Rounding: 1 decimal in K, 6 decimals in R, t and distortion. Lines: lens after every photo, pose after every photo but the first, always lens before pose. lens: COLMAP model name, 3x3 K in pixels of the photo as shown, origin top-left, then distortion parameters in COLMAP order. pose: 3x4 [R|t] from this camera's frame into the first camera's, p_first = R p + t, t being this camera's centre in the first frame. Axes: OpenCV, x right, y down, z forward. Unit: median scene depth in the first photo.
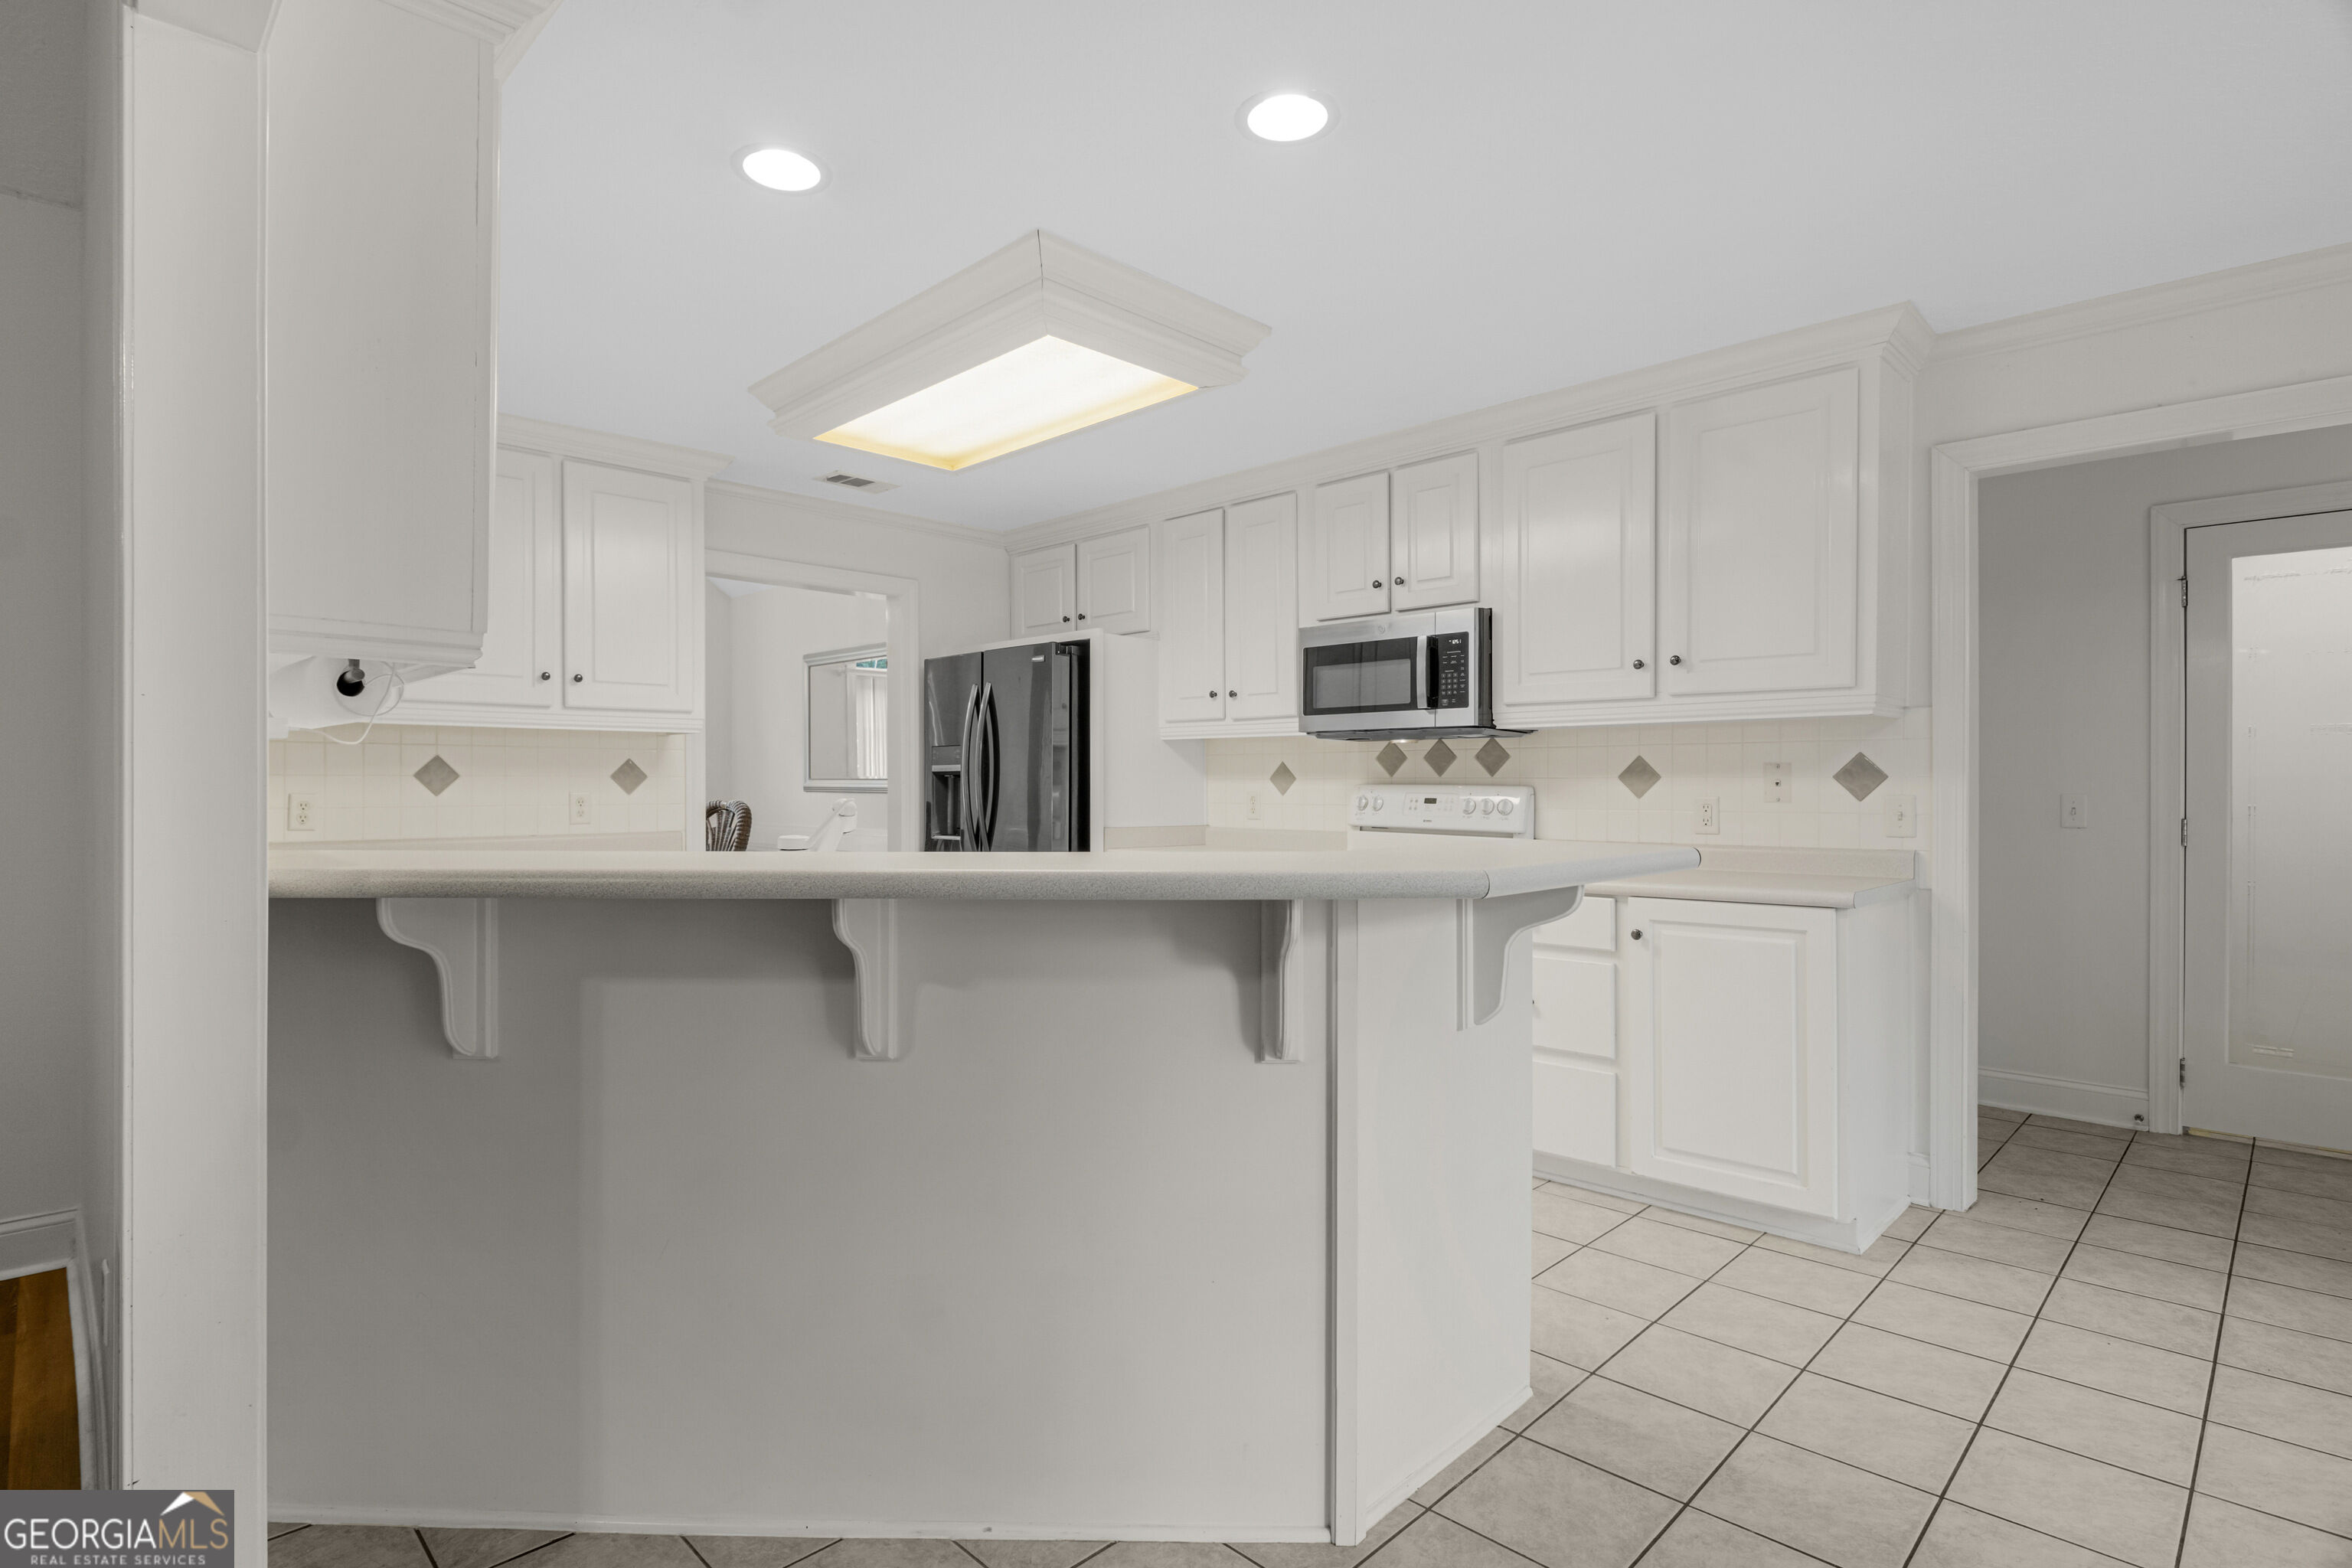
lens RADIAL K [[1149.8, 0, 1162.8], [0, 1149.8, 786.7], [0, 0, 1]] dist [-0.015616, -0.000791]
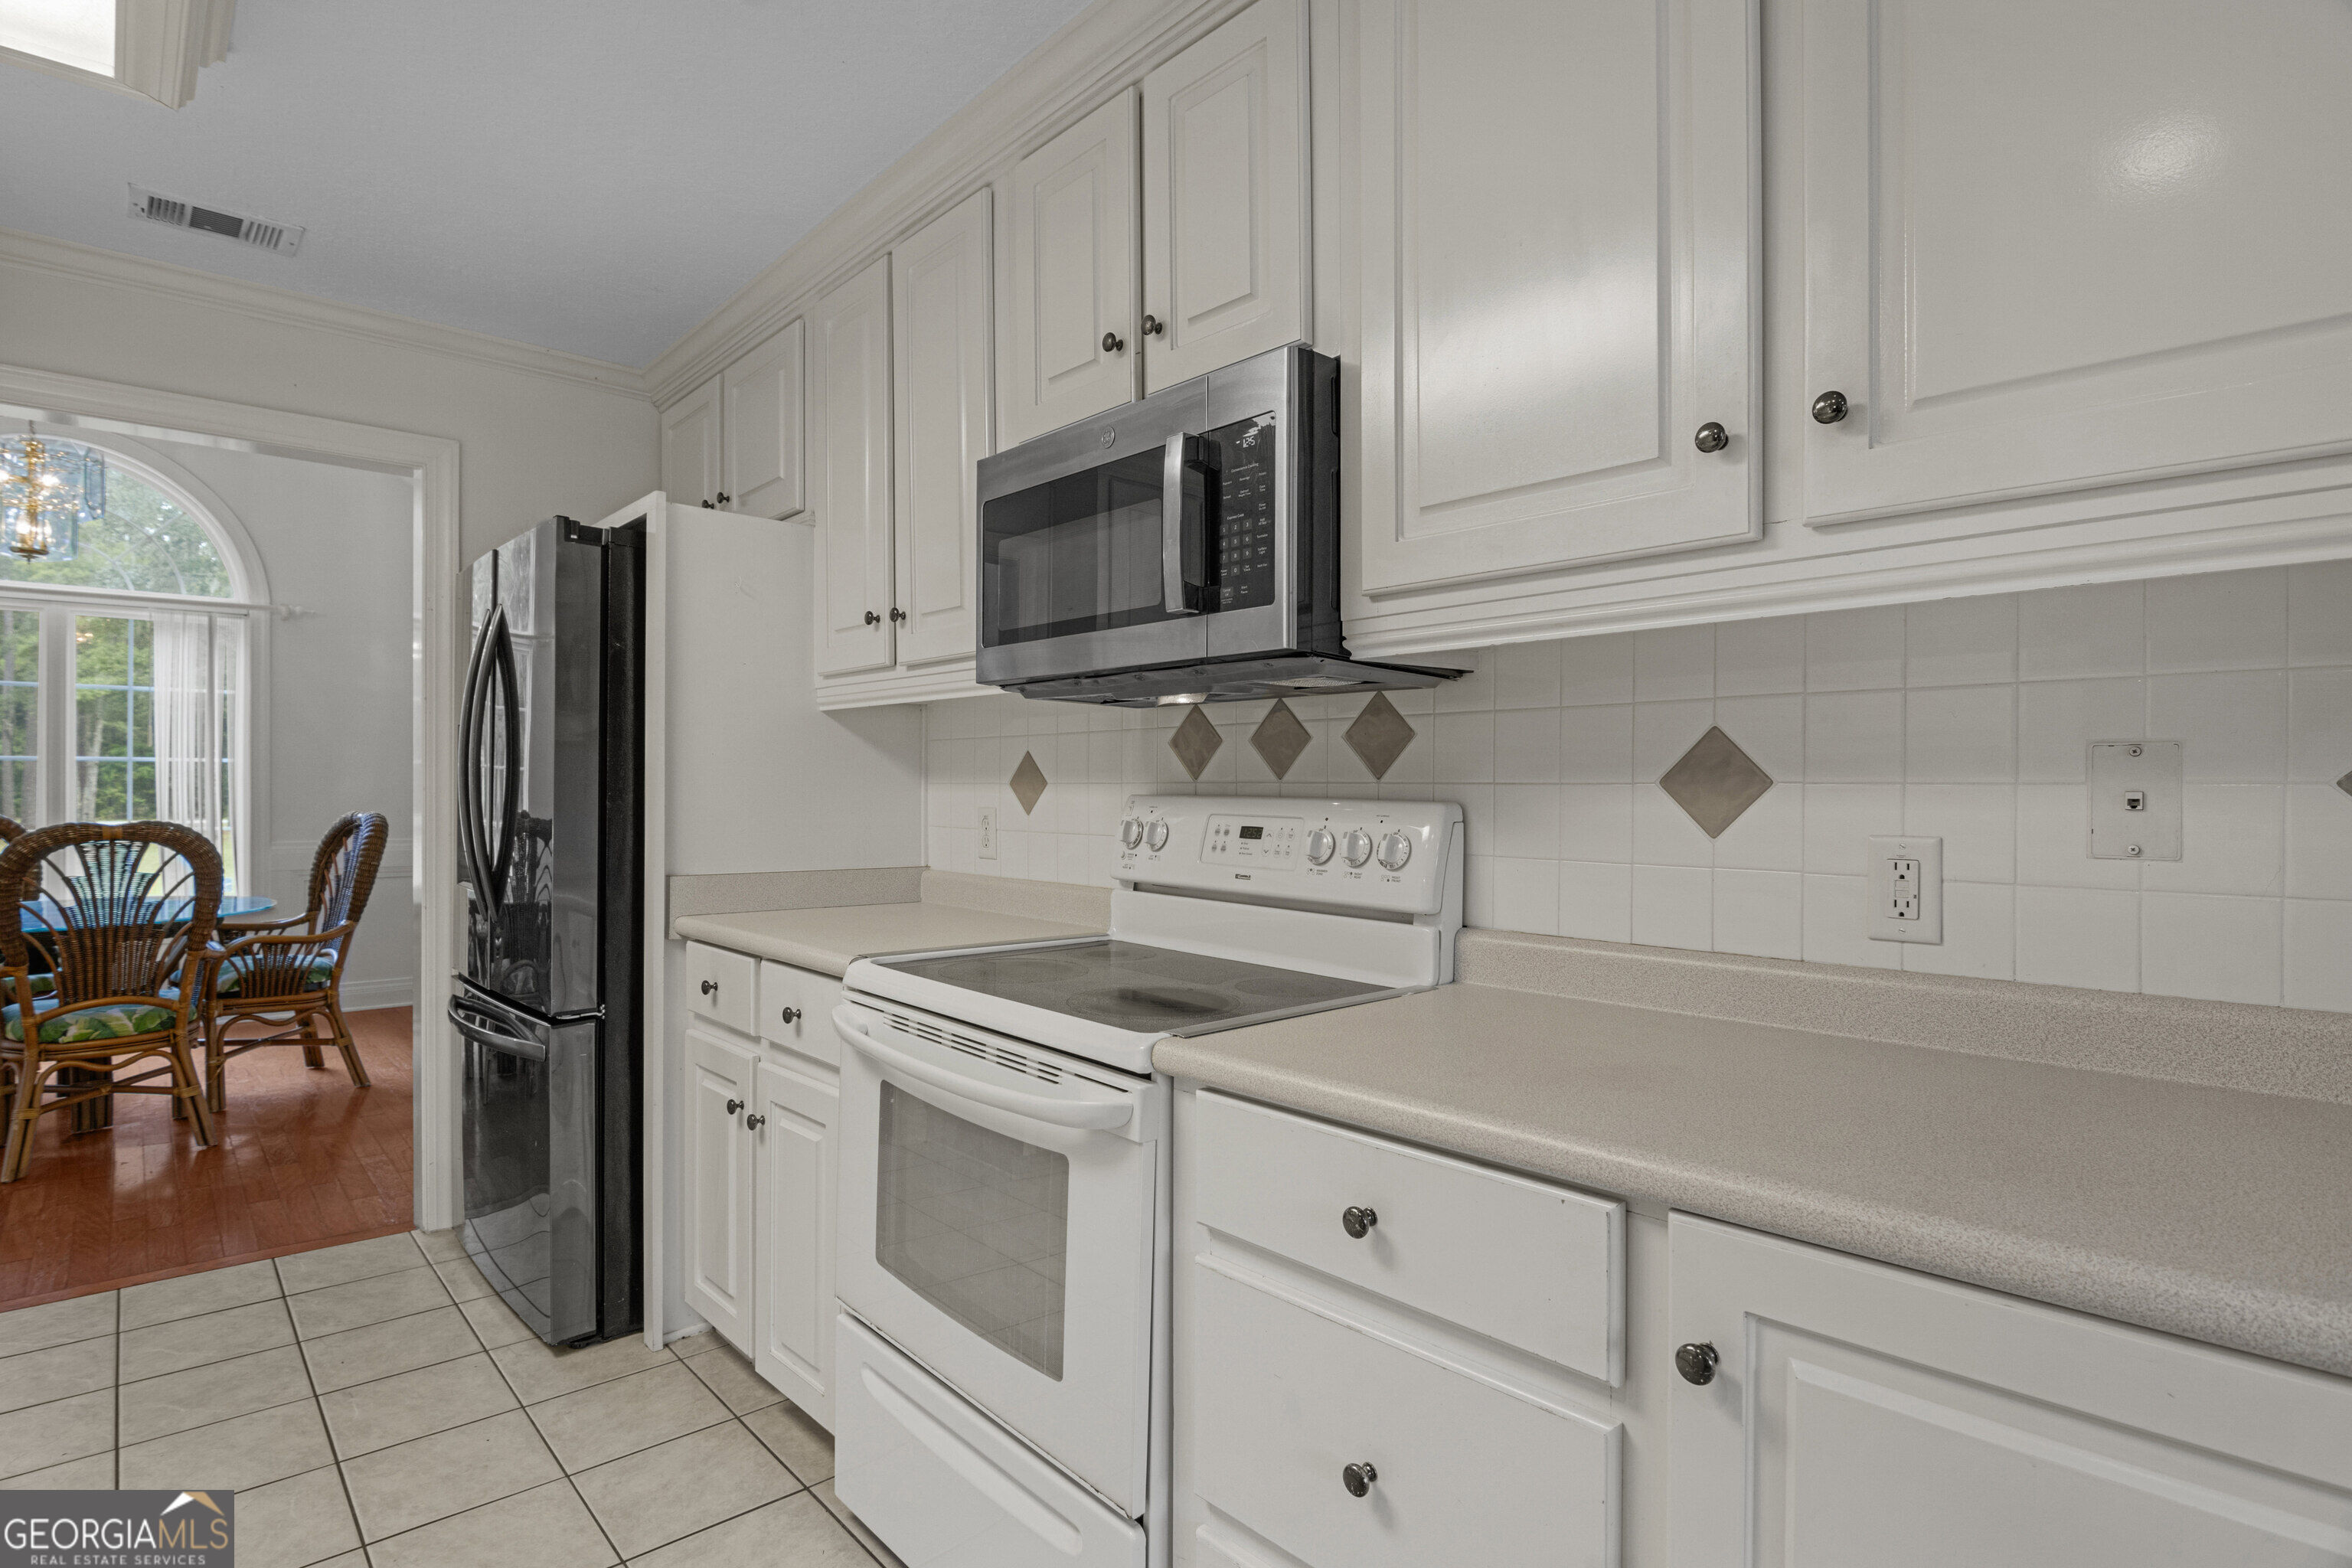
lens RADIAL K [[1149.8, 0, 1188.0], [0, 1149.8, 785.1], [0, 0, 1]] dist [-0.015616, -0.000791]
pose [[0.999132, 0.006024, -0.041217, 0.238473], [-0.006315, 0.999956, -0.006933, -0.003397], [0.041174, 0.007187, 0.999126, 0.569698]]
